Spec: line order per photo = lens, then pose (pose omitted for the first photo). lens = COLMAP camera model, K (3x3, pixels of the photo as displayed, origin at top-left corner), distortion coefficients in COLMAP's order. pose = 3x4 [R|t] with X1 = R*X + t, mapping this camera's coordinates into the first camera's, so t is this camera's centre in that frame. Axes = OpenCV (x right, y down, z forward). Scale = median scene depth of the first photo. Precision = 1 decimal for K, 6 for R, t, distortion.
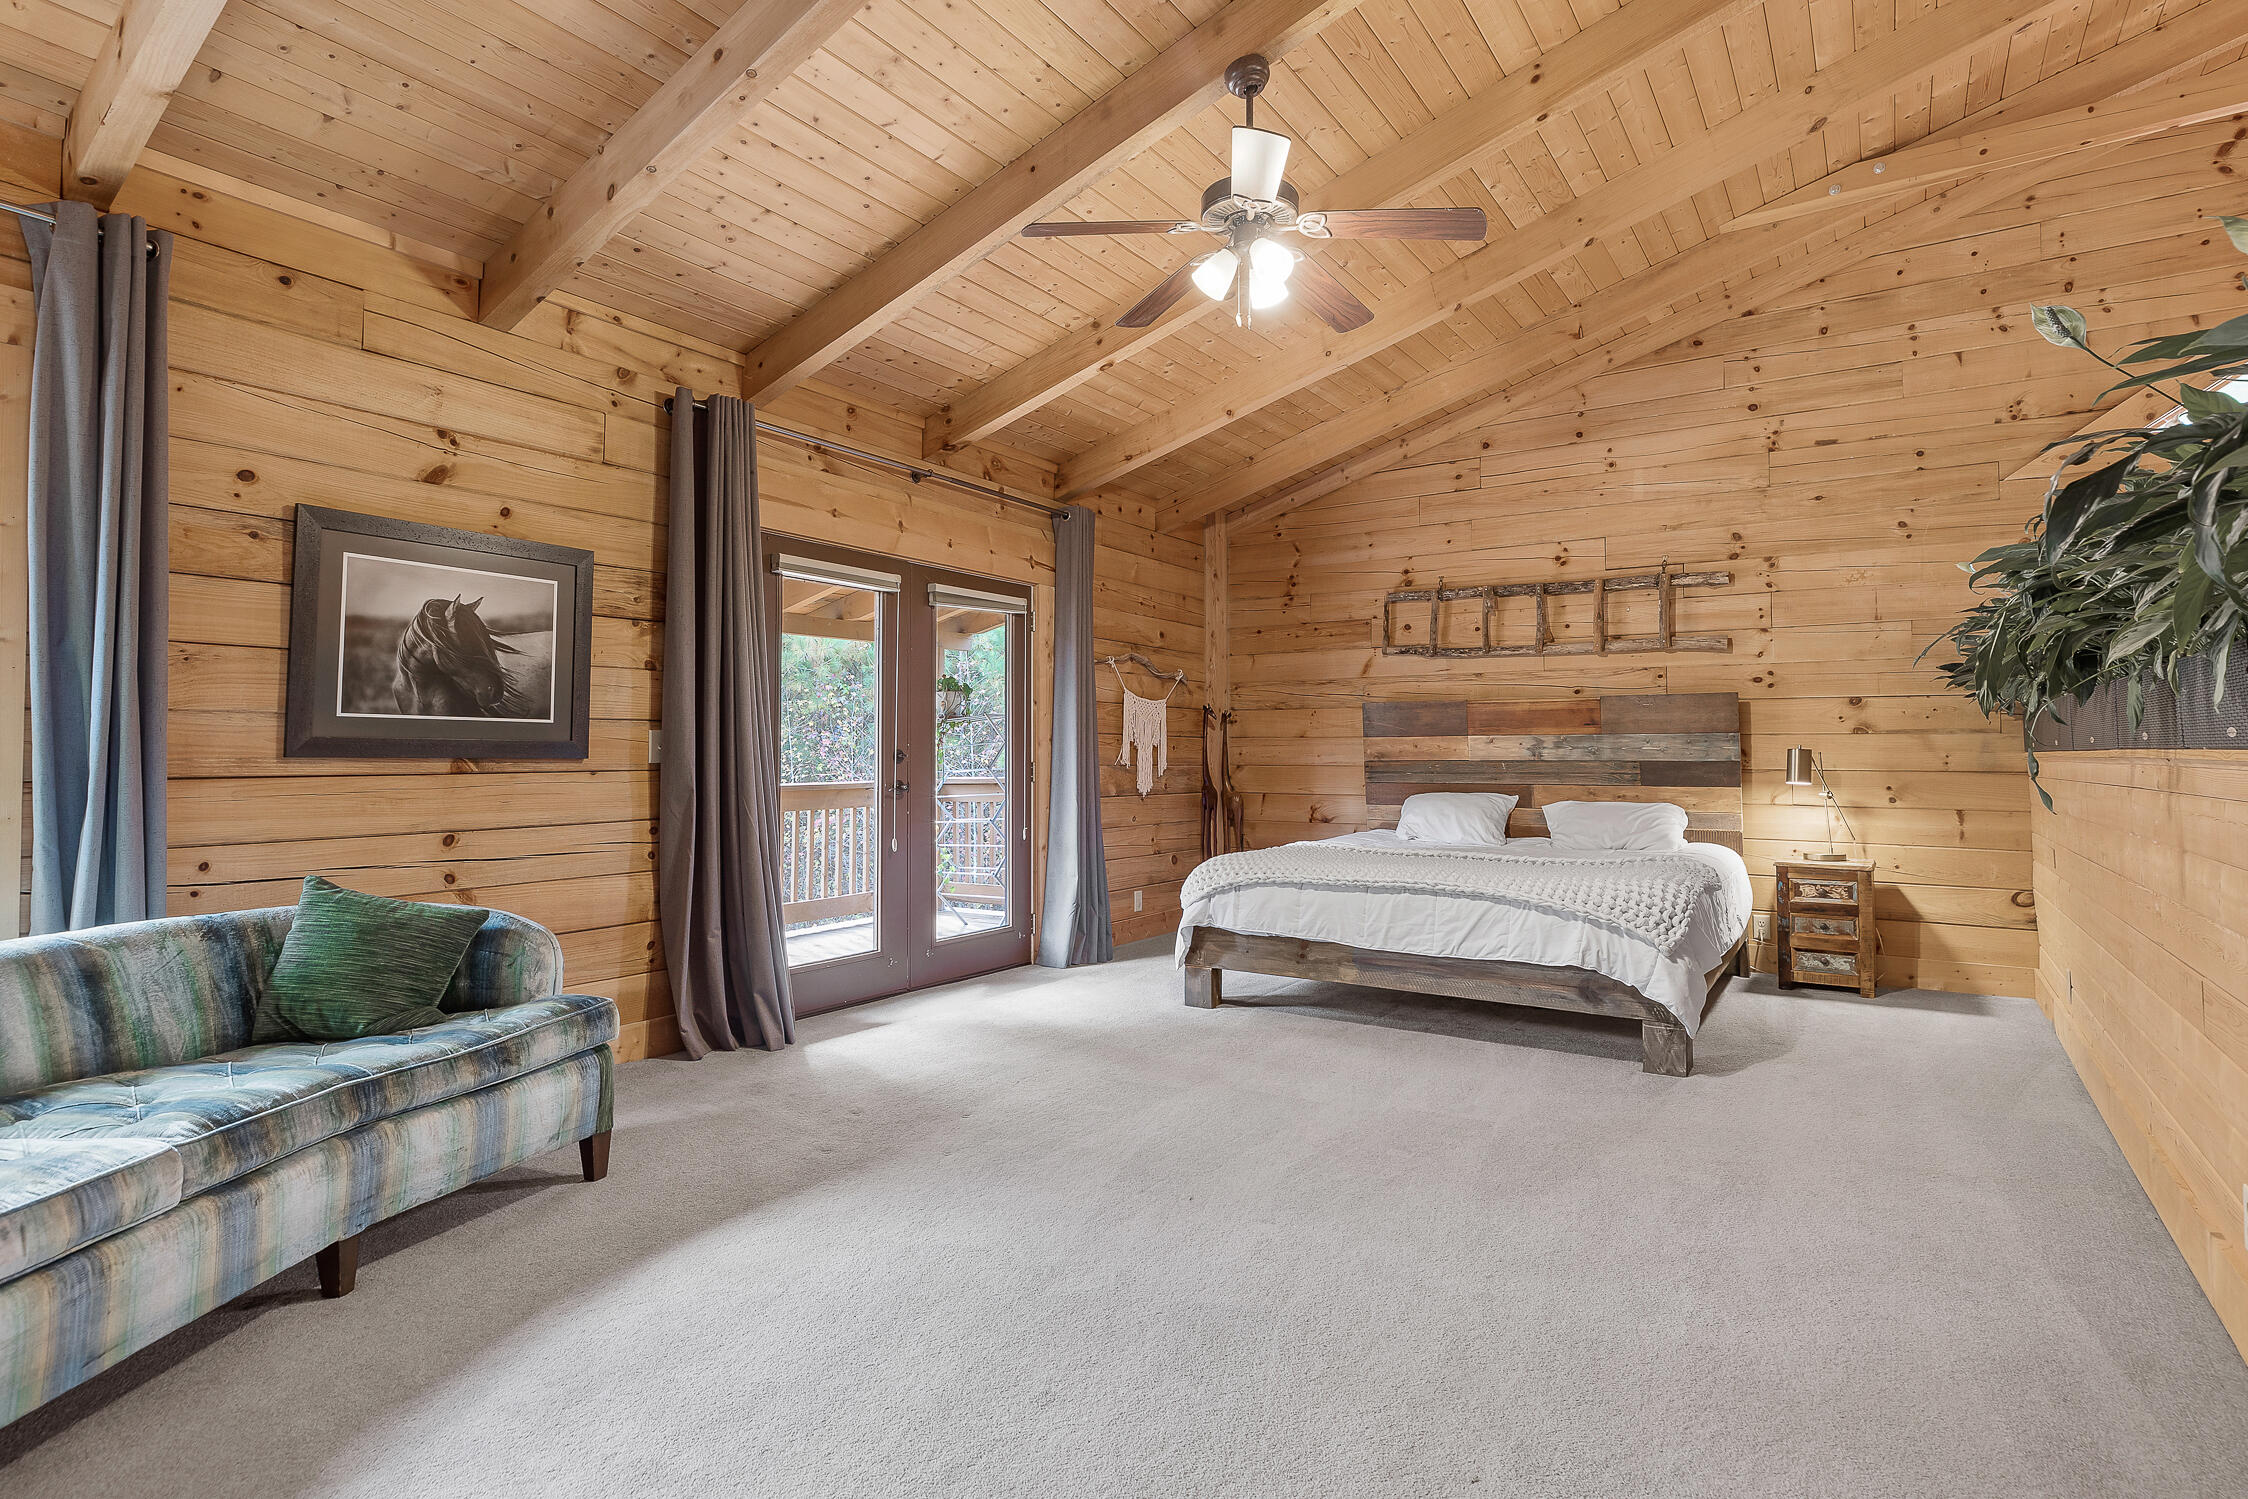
lens RADIAL K [[1119.3, 0, 1142.4], [0, 1119.3, 728.8], [0, 0, 1]] dist [-0.002098, 0.000510]
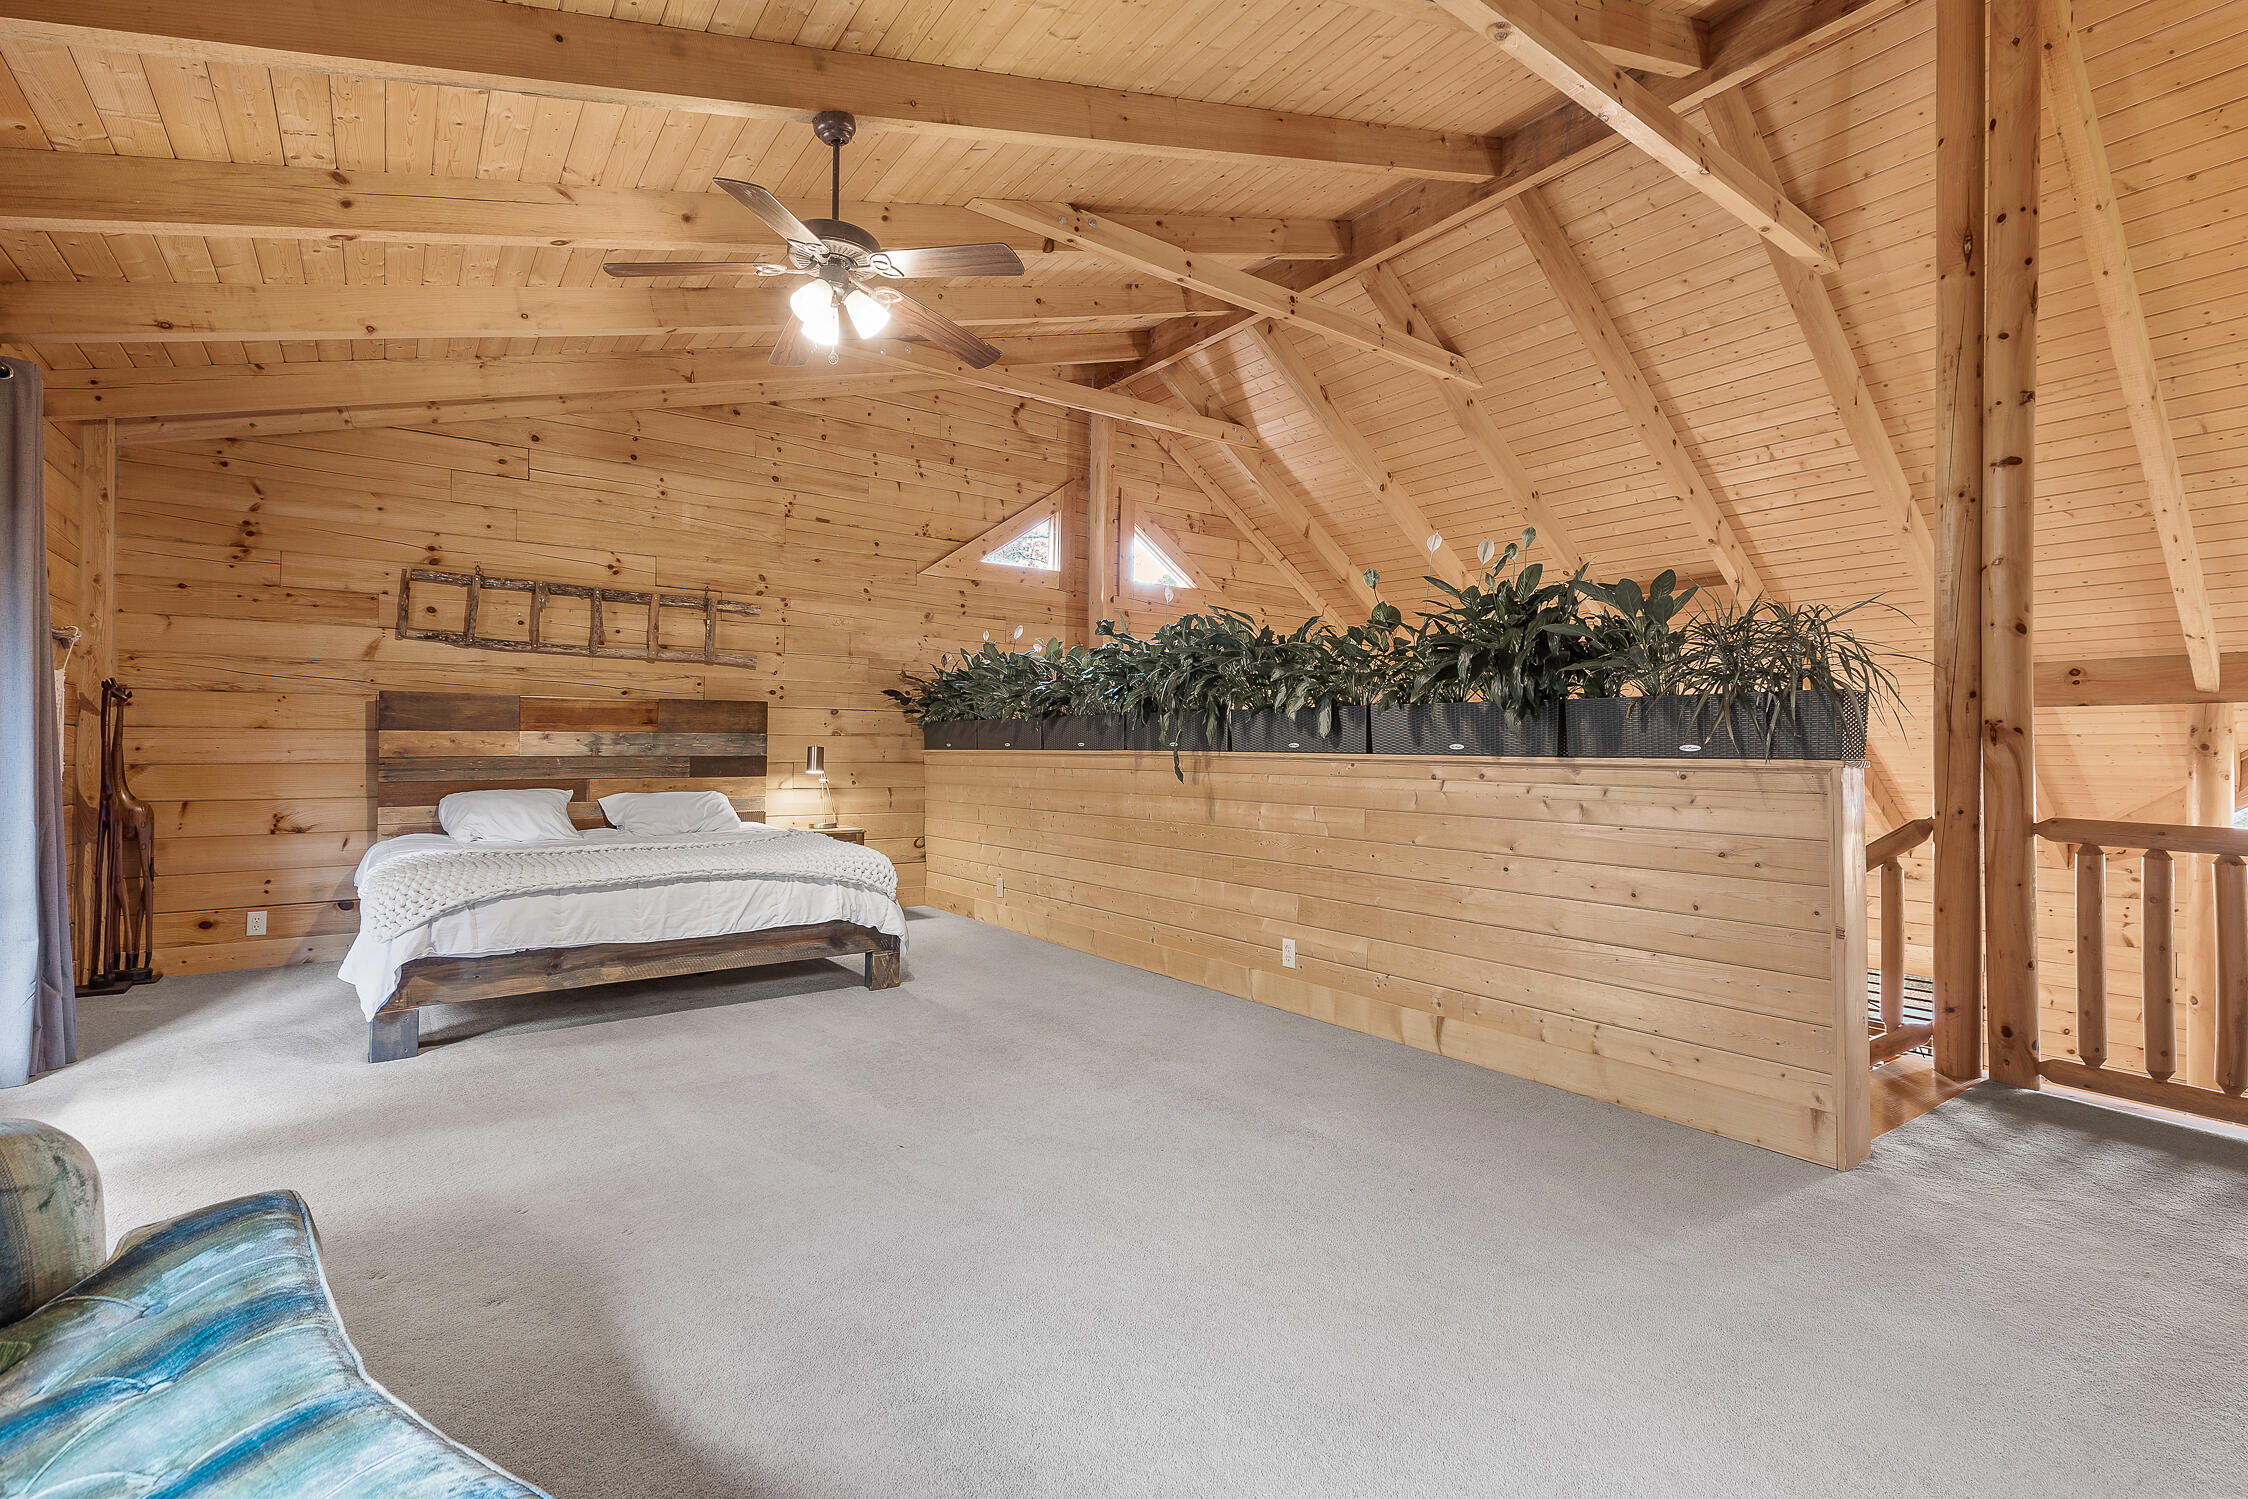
lens RADIAL K [[1011.9, 0, 1145.6], [0, 1011.9, 753.3], [0, 0, 1]] dist [0.002108, -0.000822]
pose [[0.335570, -0.003570, 0.942009, -0.387788], [-0.024982, 0.999607, 0.012688, 0.000614], [-0.941684, -0.027791, 0.335349, 0.198713]]
